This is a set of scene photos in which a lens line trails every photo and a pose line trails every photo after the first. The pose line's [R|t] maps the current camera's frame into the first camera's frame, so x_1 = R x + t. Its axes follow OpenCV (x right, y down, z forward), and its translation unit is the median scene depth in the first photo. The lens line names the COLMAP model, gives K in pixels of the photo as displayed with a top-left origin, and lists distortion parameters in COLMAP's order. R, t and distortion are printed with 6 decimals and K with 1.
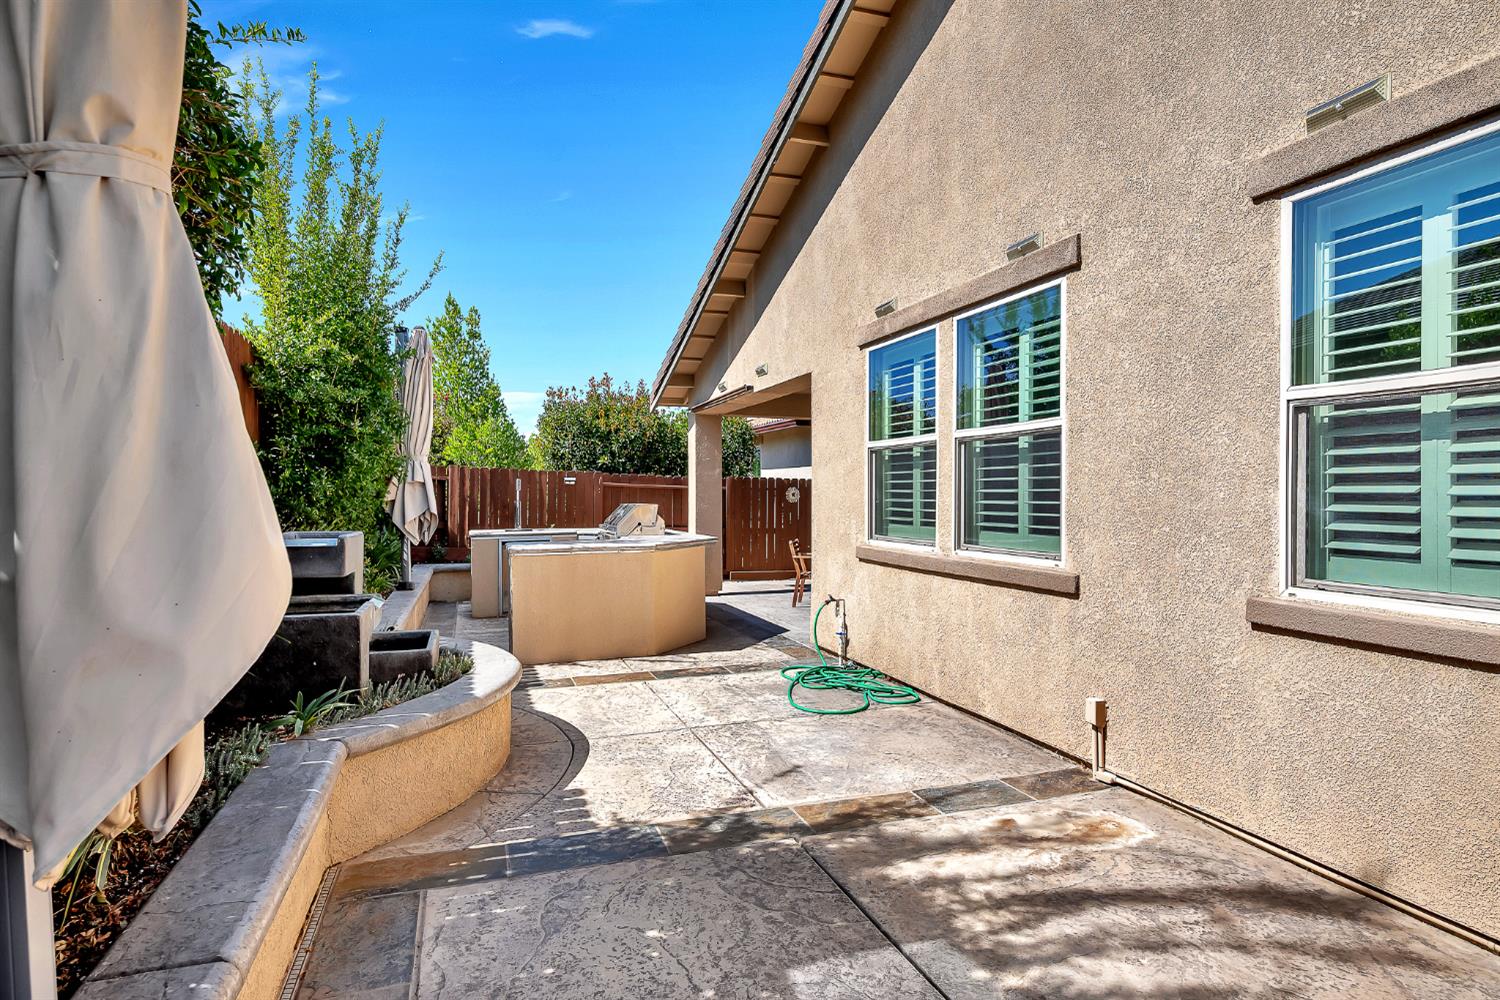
lens RADIAL K [[845.7, 0, 744.6], [0, 845.7, 504.5], [0, 0, 1]] dist [0.001345, -0.000002]
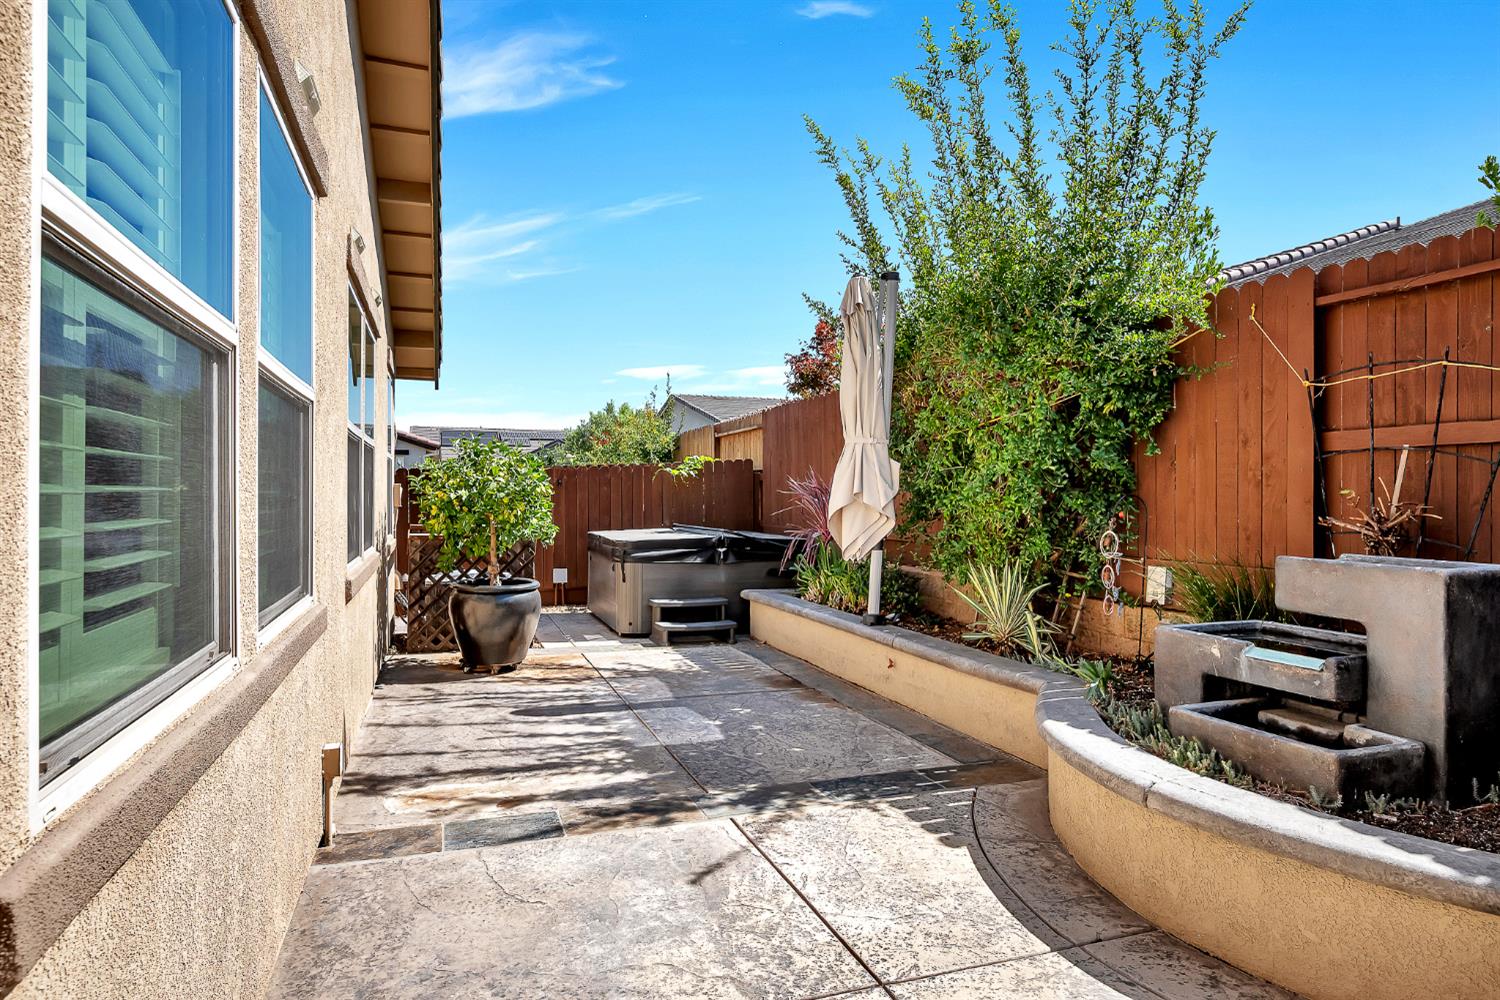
lens RADIAL K [[836.8, 0, 745.4], [0, 836.8, 507.5], [0, 0, 1]] dist [-0.002221, -0.000852]
pose [[-0.999739, -0.006653, -0.021875, 0.033747], [-0.007104, 0.999763, 0.020584, -0.023509], [0.021733, 0.020734, -0.999549, 1.947717]]
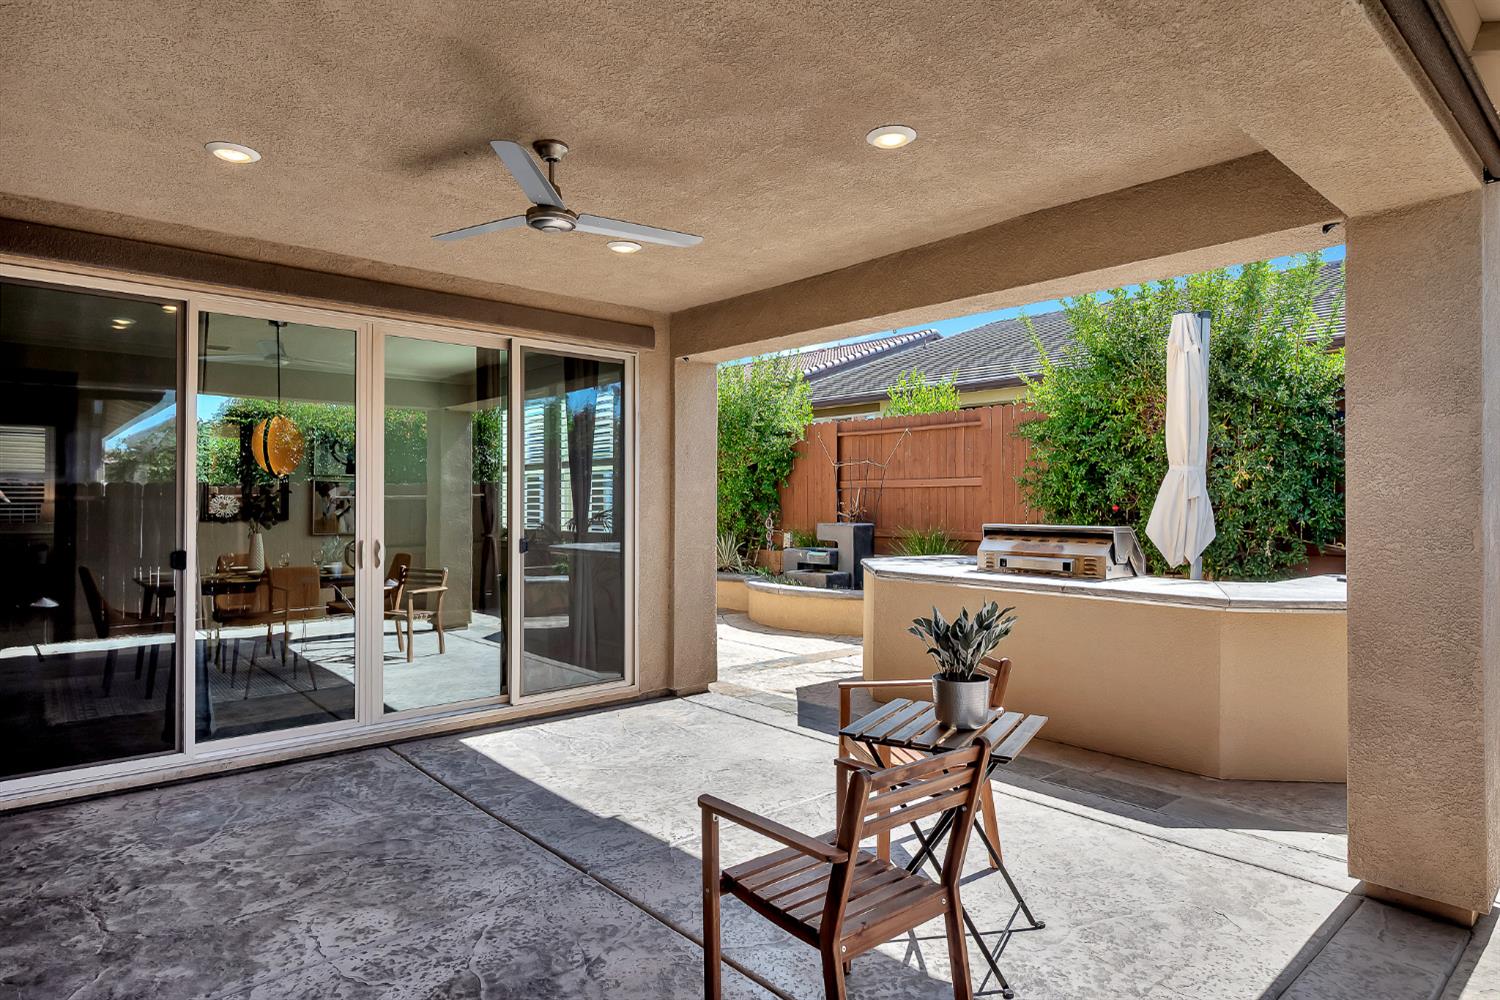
lens RADIAL K [[836.8, 0, 742.0], [0, 836.8, 495.8], [0, 0, 1]] dist [-0.002221, -0.000852]
pose [[-0.918704, -0.009108, -0.394841, 0.810302], [-0.009592, 0.999954, -0.000748, -0.048271], [0.394830, 0.003101, -0.918749, 3.583012]]
